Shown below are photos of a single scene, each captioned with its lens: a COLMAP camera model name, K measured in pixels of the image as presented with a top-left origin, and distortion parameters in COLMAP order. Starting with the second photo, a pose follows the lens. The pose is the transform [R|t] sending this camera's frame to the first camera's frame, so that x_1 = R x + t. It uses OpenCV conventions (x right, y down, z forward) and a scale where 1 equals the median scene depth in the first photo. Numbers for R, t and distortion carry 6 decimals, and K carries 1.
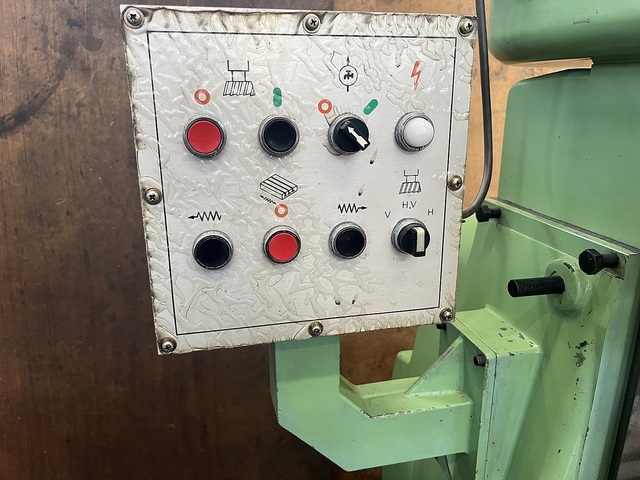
lens RADIAL K [[494.8, 0, 319.2], [0, 494.8, 237.3], [0, 0, 1]] dist [0.055276, -0.100159]
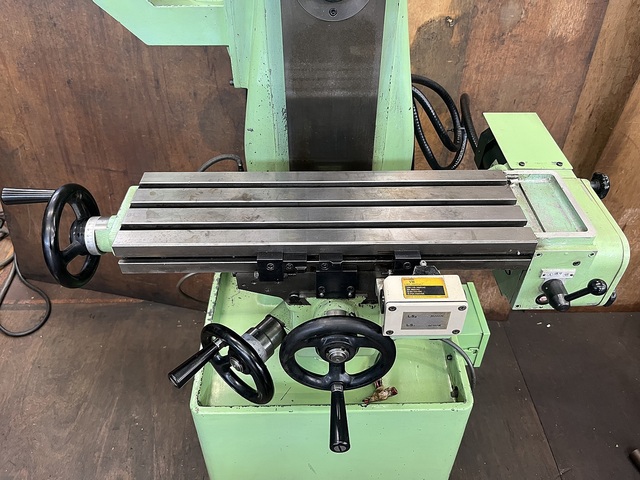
lens RADIAL K [[494.8, 0, 319.2], [0, 494.8, 237.3], [0, 0, 1]] dist [0.055276, -0.100159]
pose [[0.976789, 0.141991, -0.160378, 1.182776], [-0.058949, 0.898005, 0.436019, 0.379521], [0.205931, -0.416445, 0.885532, -0.684930]]
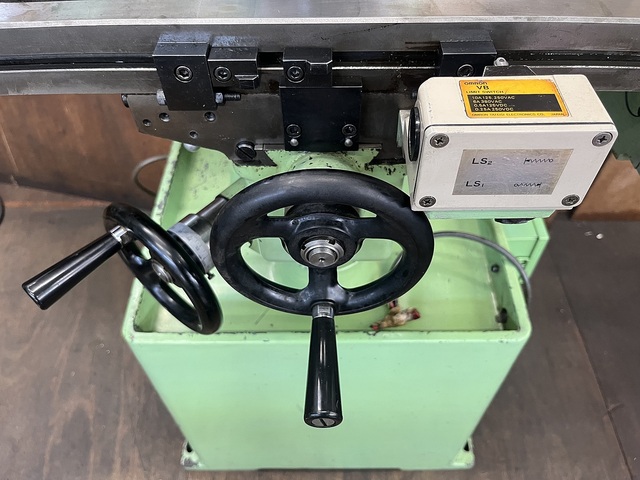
lens RADIAL K [[498.8, 0, 321.7], [0, 498.8, 240.6], [0, 0, 1]] dist [0.053945, -0.106095]
pose [[0.972897, 0.173886, -0.152430, 1.163940], [-0.054444, 0.812908, 0.579841, 0.887234], [0.224738, -0.555827, 0.800343, -0.103598]]
